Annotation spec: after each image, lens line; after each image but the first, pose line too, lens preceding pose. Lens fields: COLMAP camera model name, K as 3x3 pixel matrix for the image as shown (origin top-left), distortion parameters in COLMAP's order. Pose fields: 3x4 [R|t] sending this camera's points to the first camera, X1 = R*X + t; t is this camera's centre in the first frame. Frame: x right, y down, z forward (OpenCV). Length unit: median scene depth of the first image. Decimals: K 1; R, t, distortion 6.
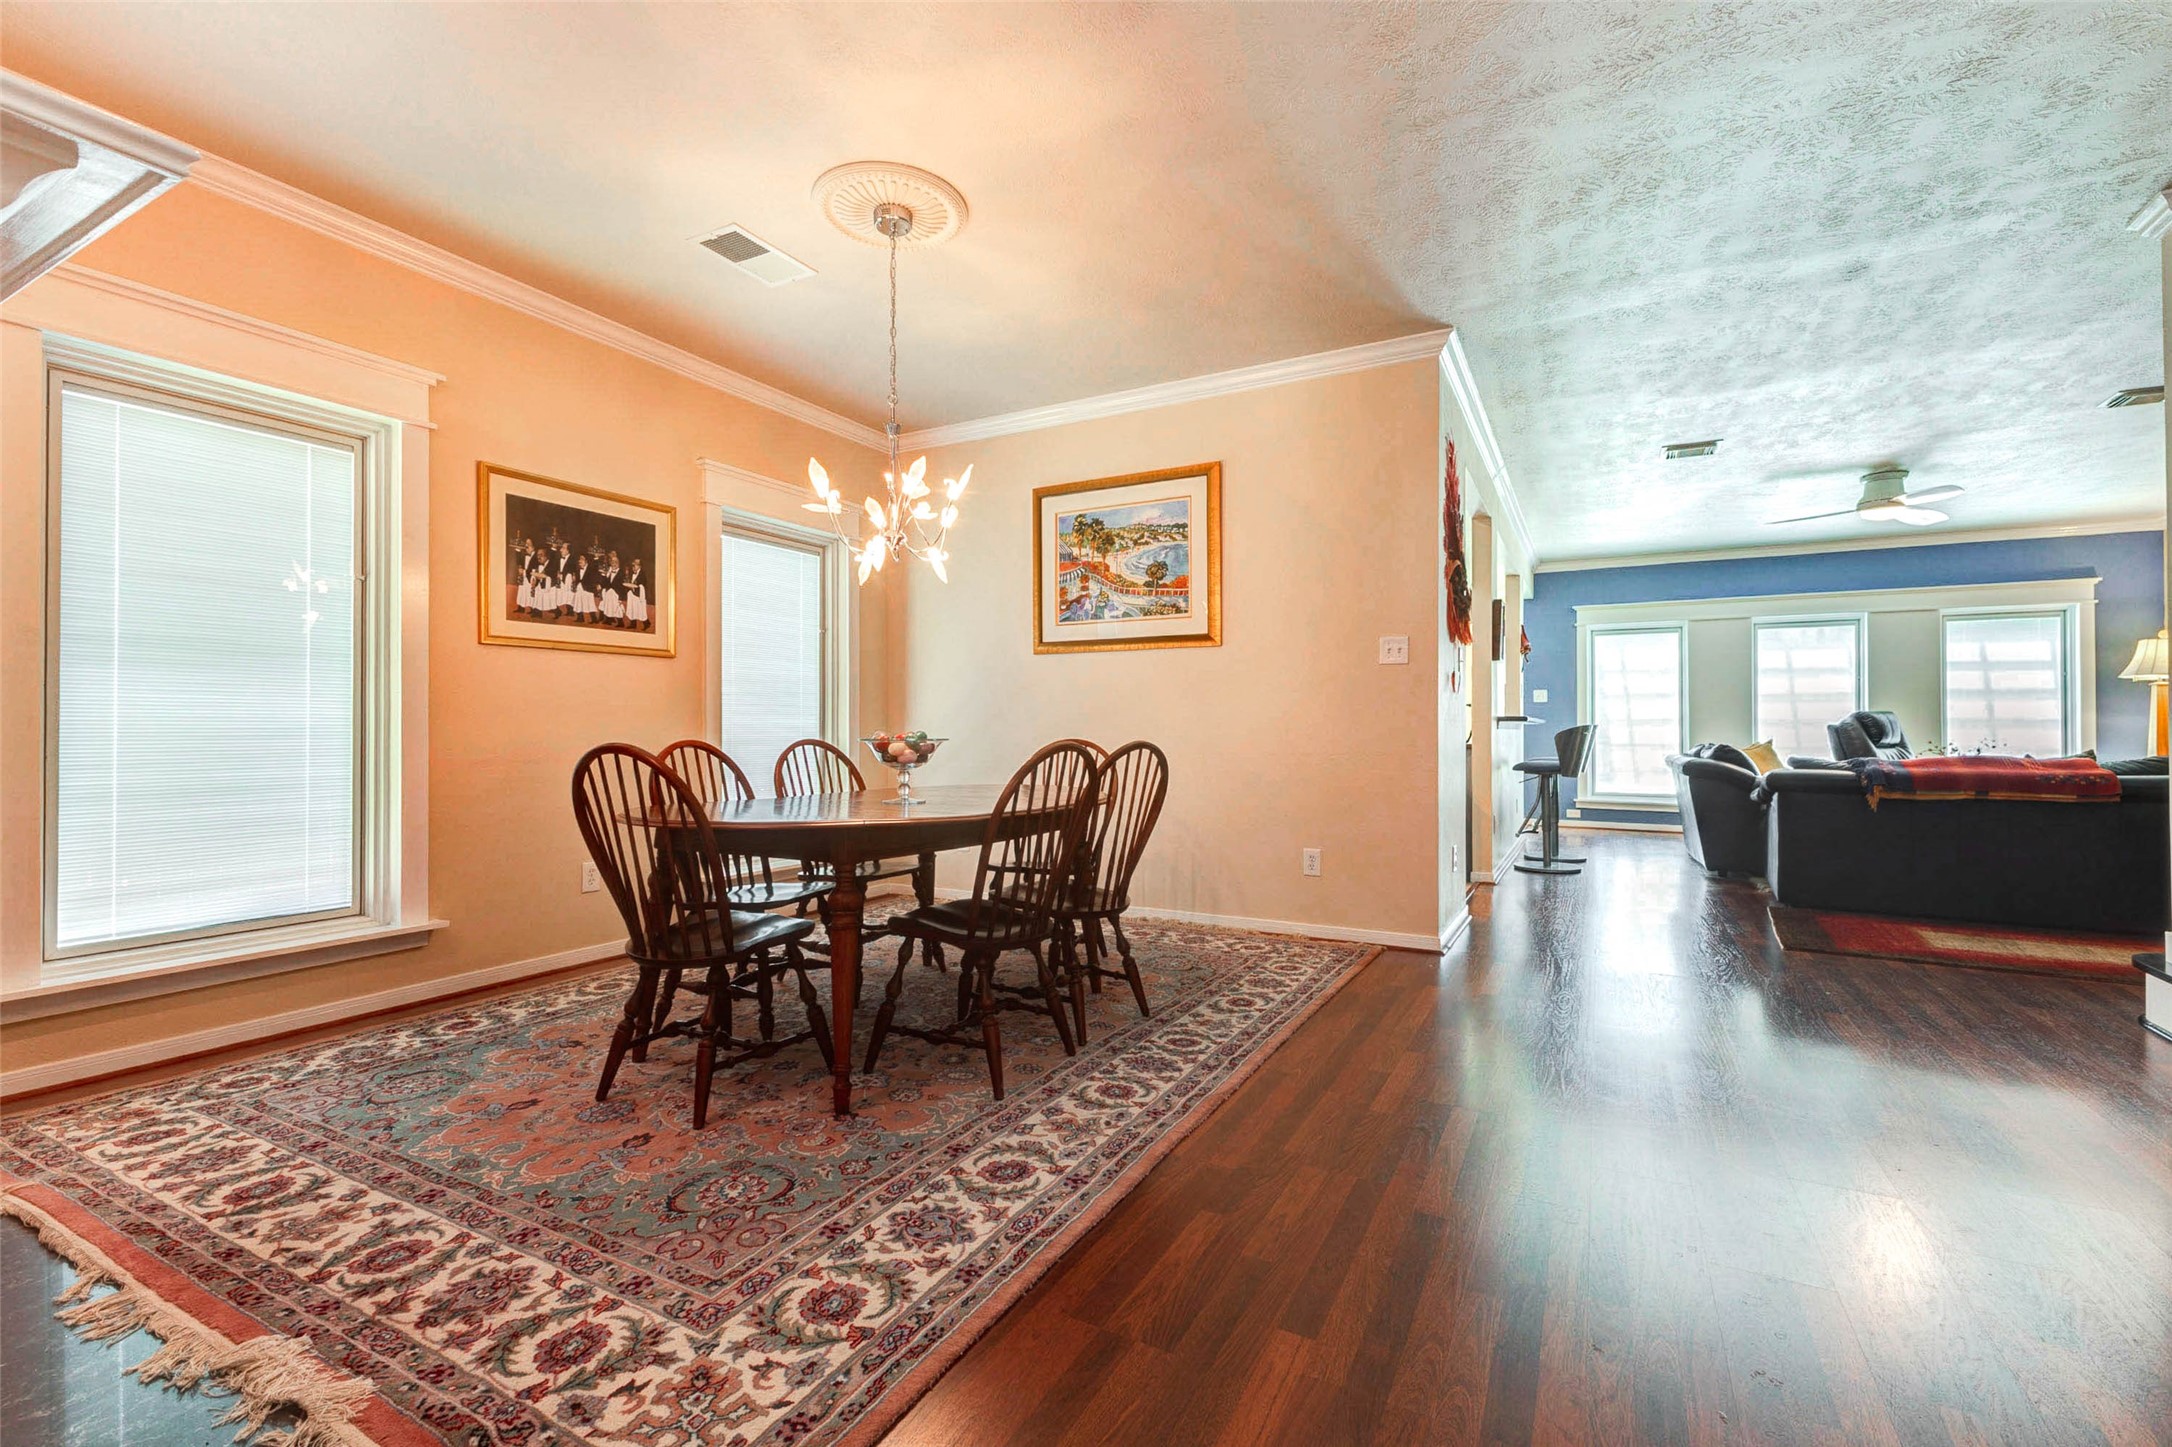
lens RADIAL K [[952.3, 0, 1081.1], [0, 952.3, 719.8], [0, 0, 1]] dist [0.008227, -0.000013]
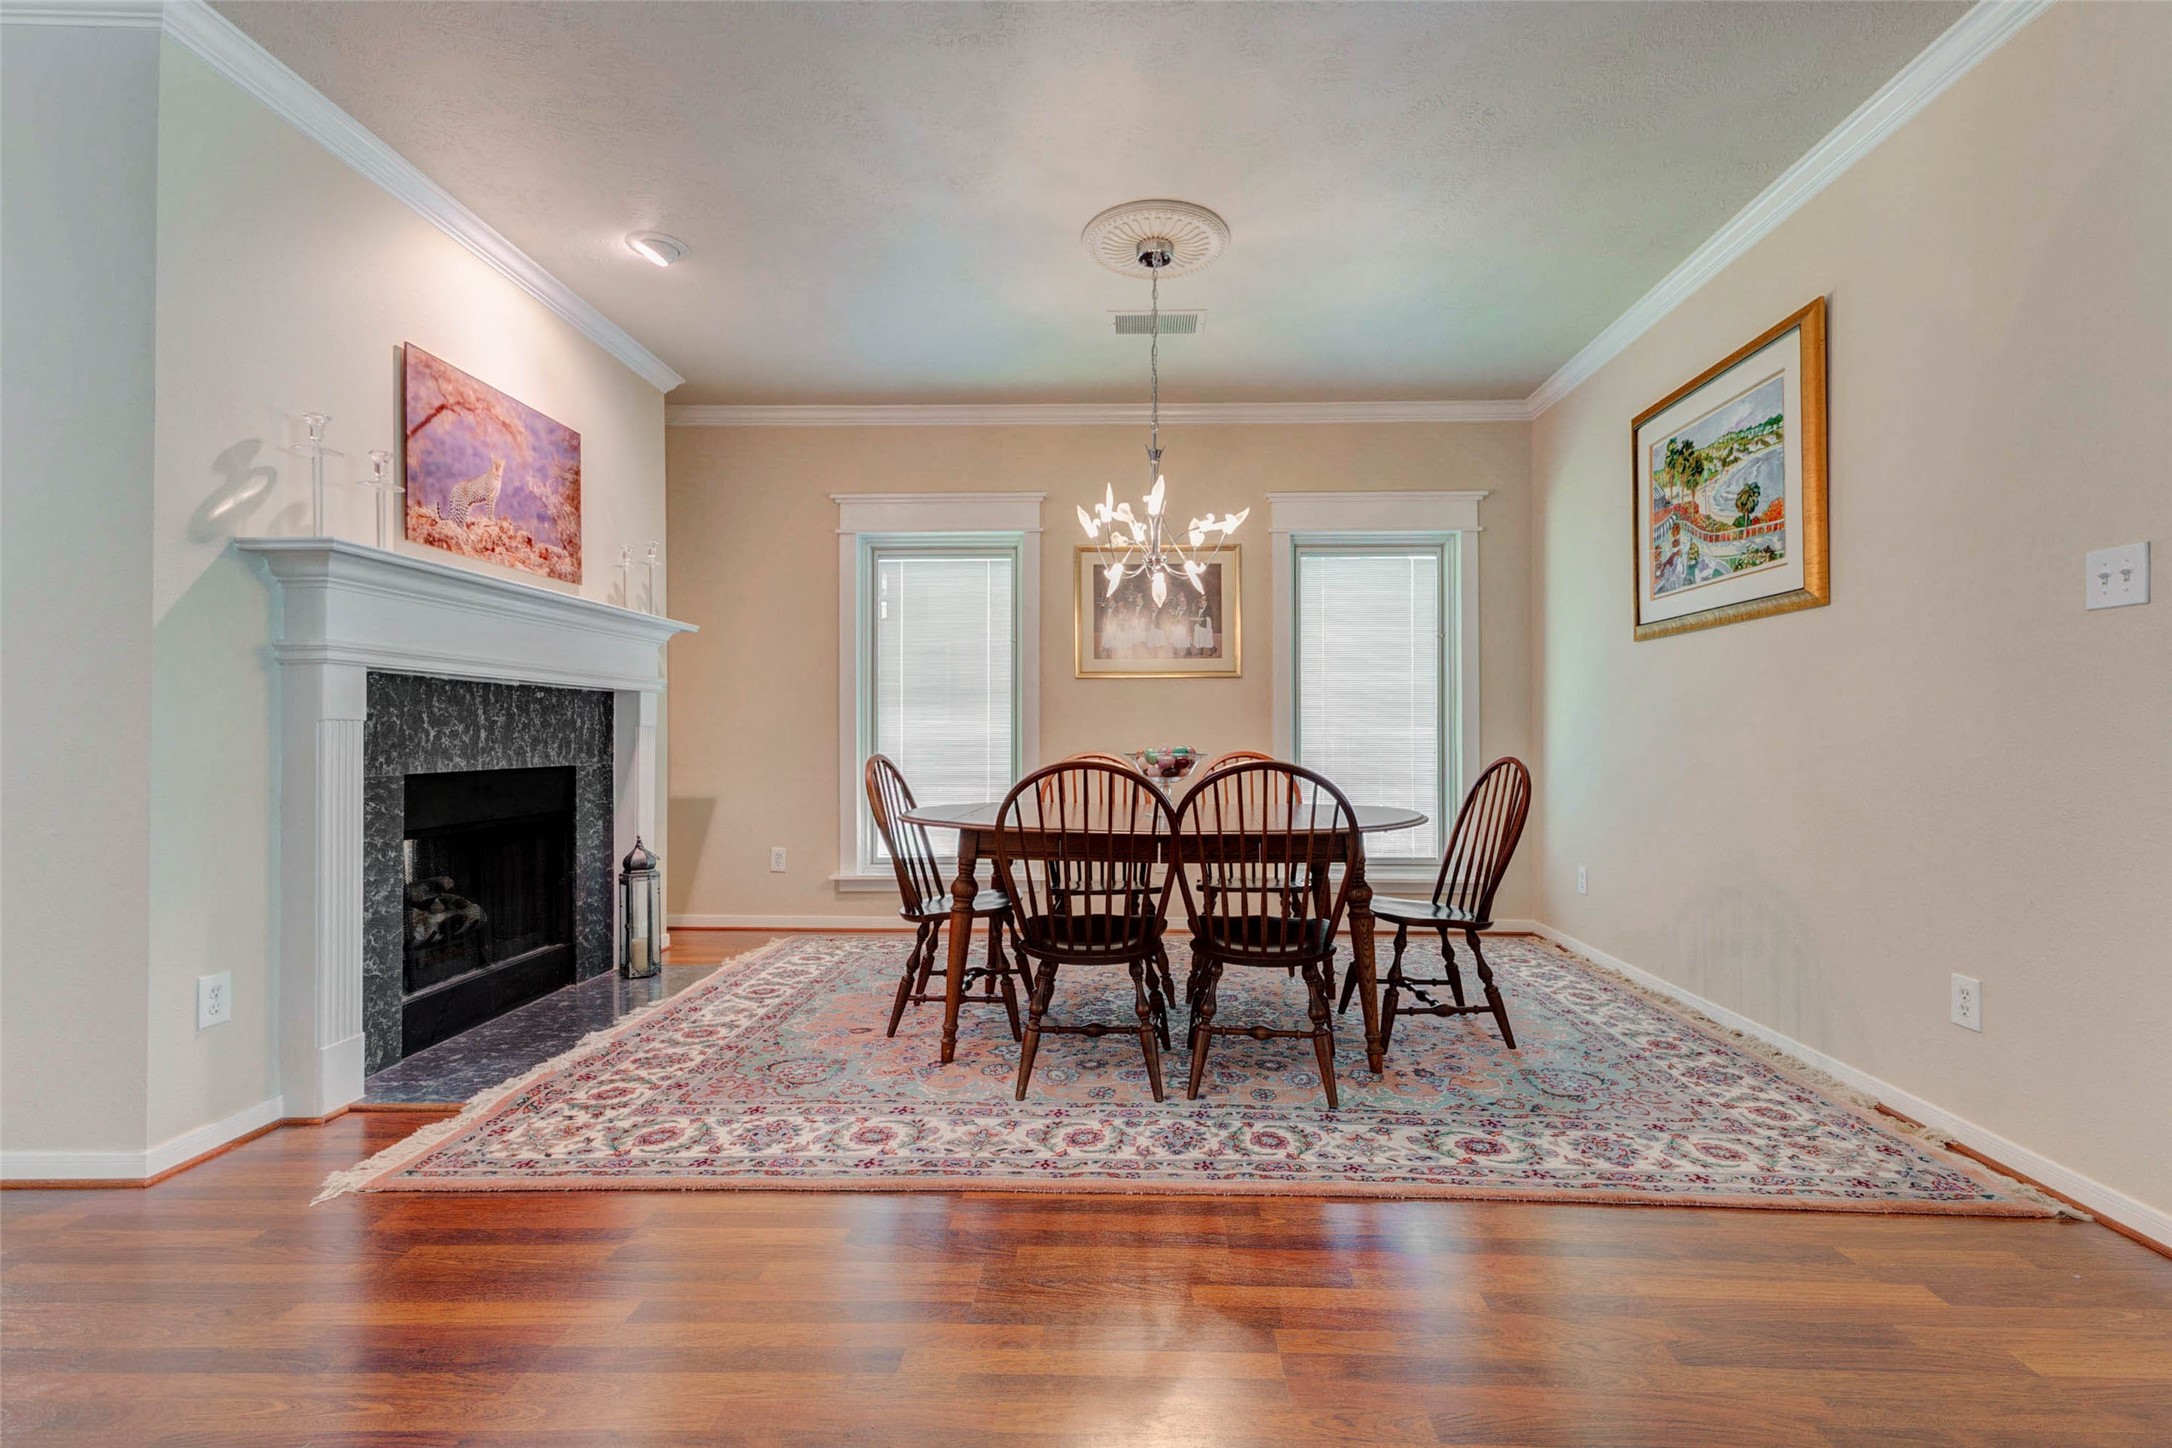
lens RADIAL K [[955.9, 0, 1113.0], [0, 955.9, 729.6], [0, 0, 1]] dist [0.017876, -0.000051]
pose [[0.459323, -0.005441, -0.888253, 0.663426], [0.009153, 0.999957, -0.001392, -0.004282], [0.888222, -0.007491, 0.459353, 0.451376]]
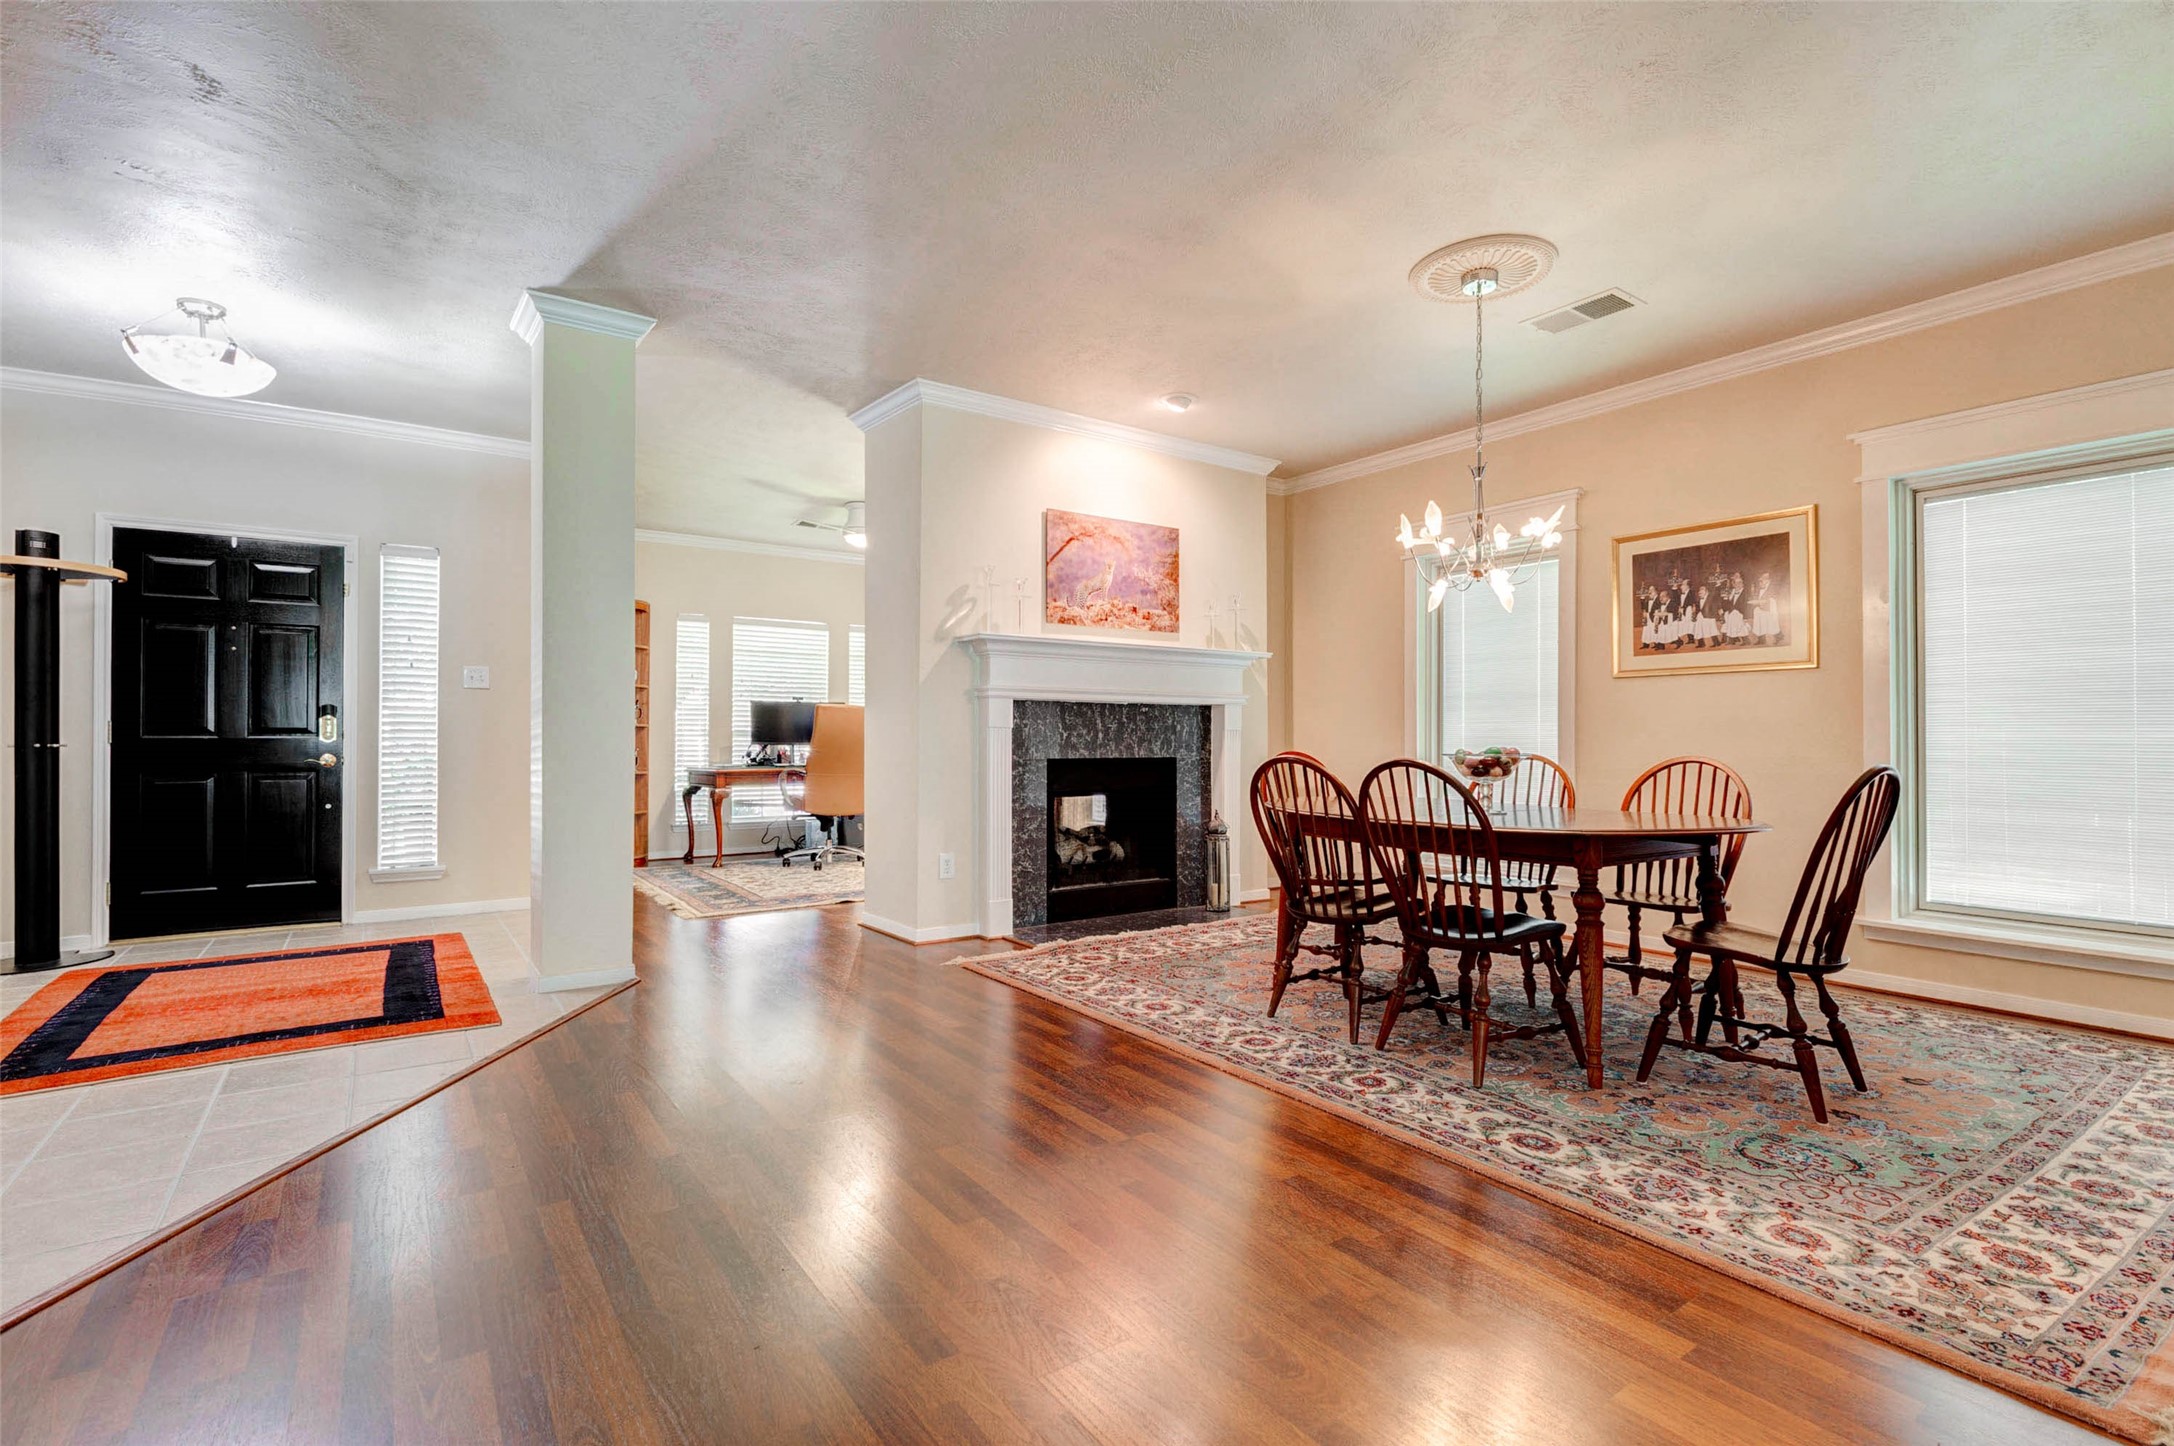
lens RADIAL K [[1000.6, 0, 1096.2], [0, 1000.6, 726.6], [0, 0, 1]] dist [-0.001487, -0.000881]
pose [[-0.433957, -0.011045, -0.900866, 0.968740], [0.005567, 0.999873, -0.014941, 0.002859], [0.900916, -0.011499, -0.433840, 1.034613]]
